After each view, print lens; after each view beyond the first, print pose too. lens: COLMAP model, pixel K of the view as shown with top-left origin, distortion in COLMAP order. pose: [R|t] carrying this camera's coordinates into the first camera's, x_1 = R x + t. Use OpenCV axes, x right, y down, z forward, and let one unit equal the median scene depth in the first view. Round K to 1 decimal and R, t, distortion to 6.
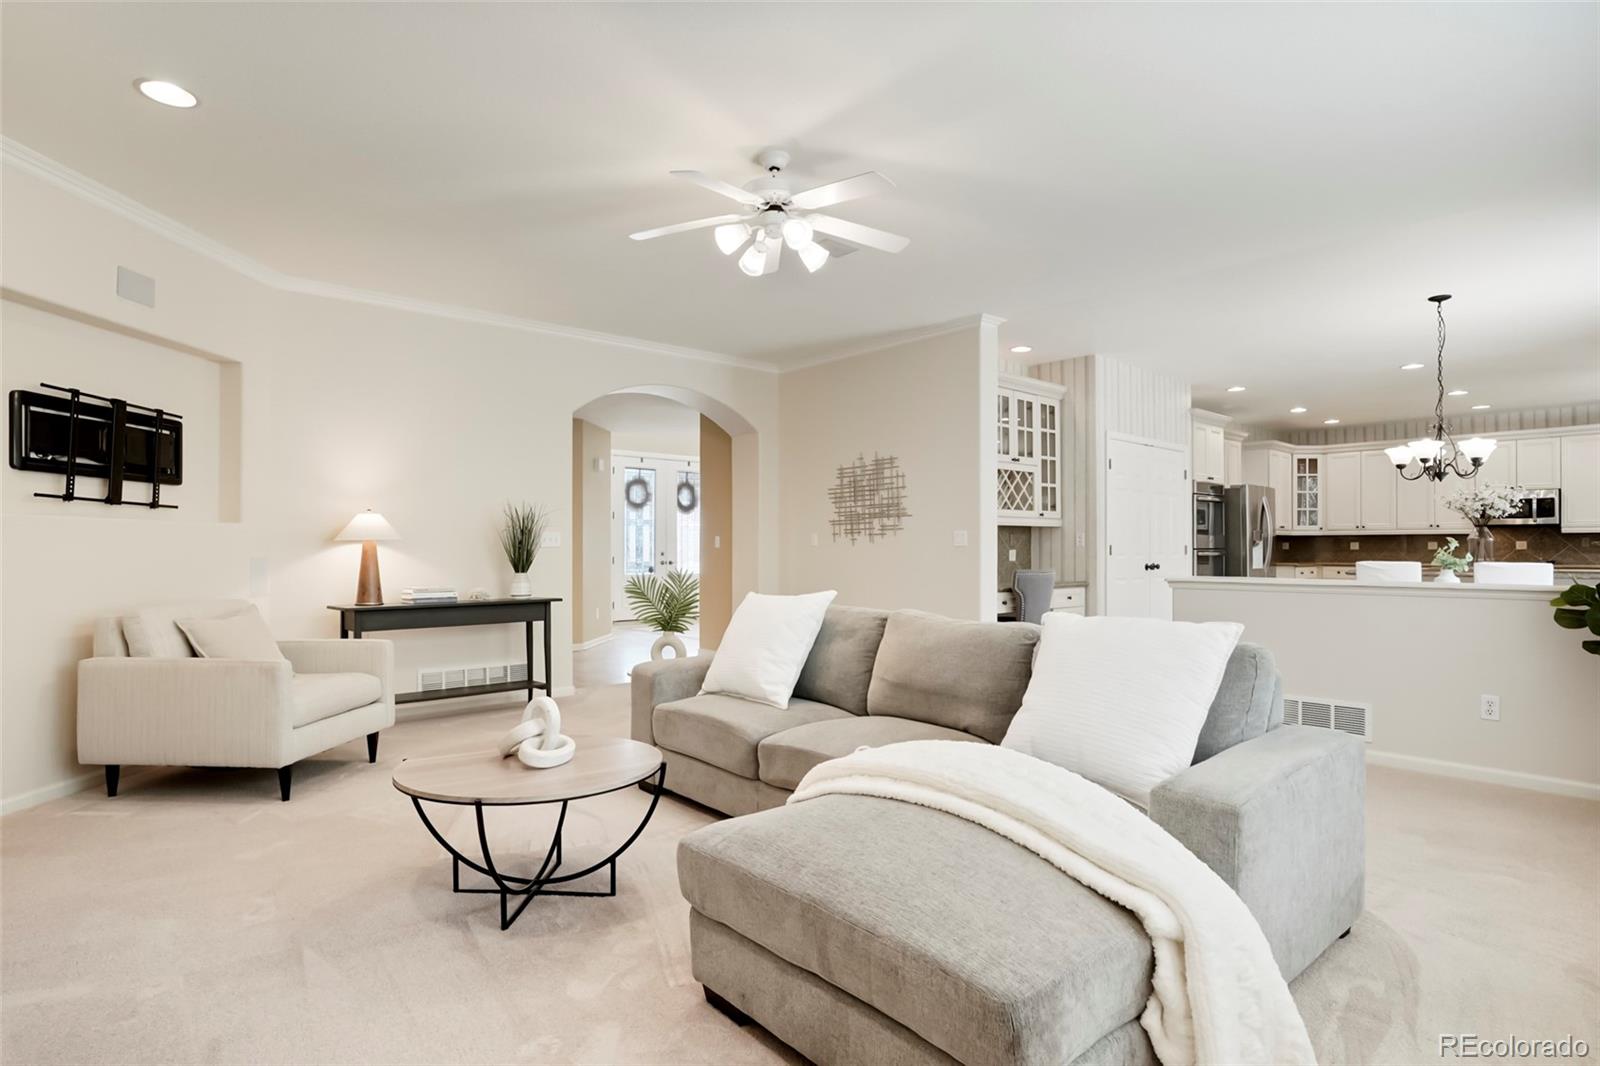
lens RADIAL K [[852.6, 0, 805.1], [0, 852.6, 538.0], [0, 0, 1]] dist [-0.038950, 0.014007]
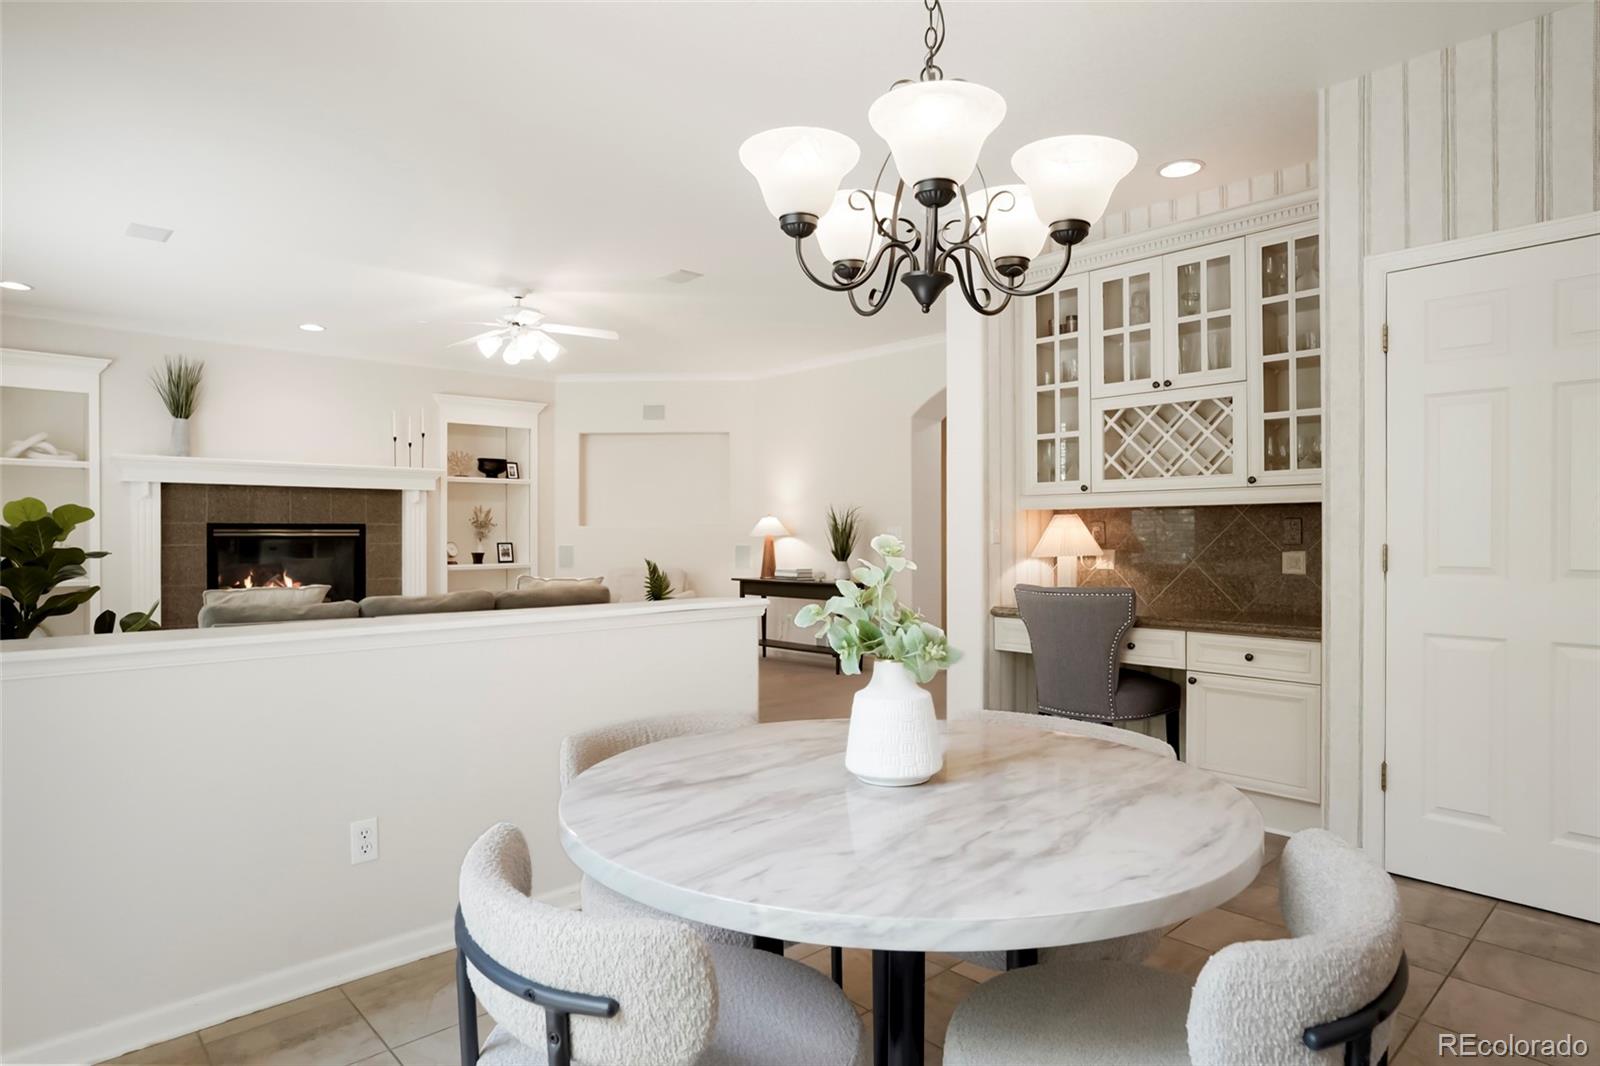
lens RADIAL K [[875.0, 0, 792.4], [0, 875.0, 544.0], [0, 0, 1]] dist [-0.011238, 0.001779]
pose [[0.023193, 0.008100, -0.999698, 0.778993], [0.003582, 0.999960, 0.008185, 0.003066], [0.999725, -0.003771, 0.023163, 0.744516]]
